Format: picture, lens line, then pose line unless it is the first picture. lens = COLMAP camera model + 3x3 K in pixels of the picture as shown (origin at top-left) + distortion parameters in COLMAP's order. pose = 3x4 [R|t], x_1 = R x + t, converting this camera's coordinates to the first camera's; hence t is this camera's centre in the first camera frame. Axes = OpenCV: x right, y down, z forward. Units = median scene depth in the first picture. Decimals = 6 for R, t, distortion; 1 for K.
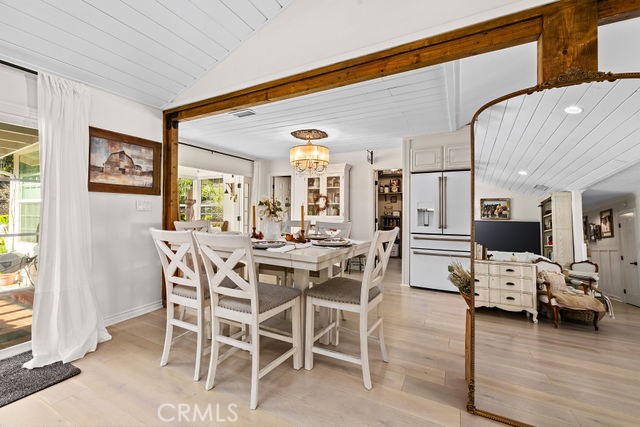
lens RADIAL K [[270.8, 0, 320.0], [0, 270.8, 213.5], [0, 0, 1]] dist [-0.000088, -0.000142]
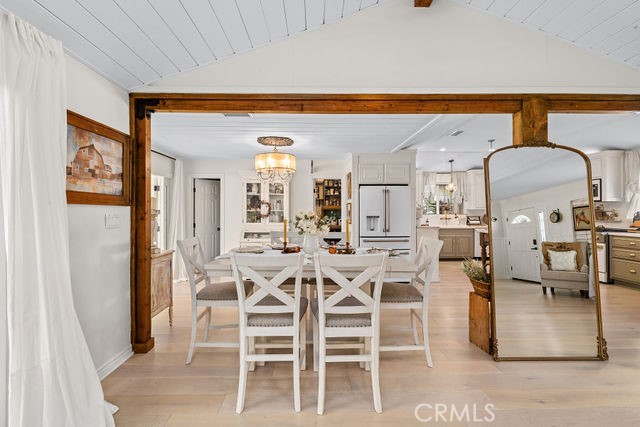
lens RADIAL K [[274.0, 0, 320.5], [0, 274.0, 215.9], [0, 0, 1]] dist [0.000611, 0.000039]
pose [[0.874421, -0.016031, 0.484903, -0.496981], [0.013522, 0.999871, 0.008672, -0.038943], [-0.484979, -0.001026, 0.874525, 0.080607]]
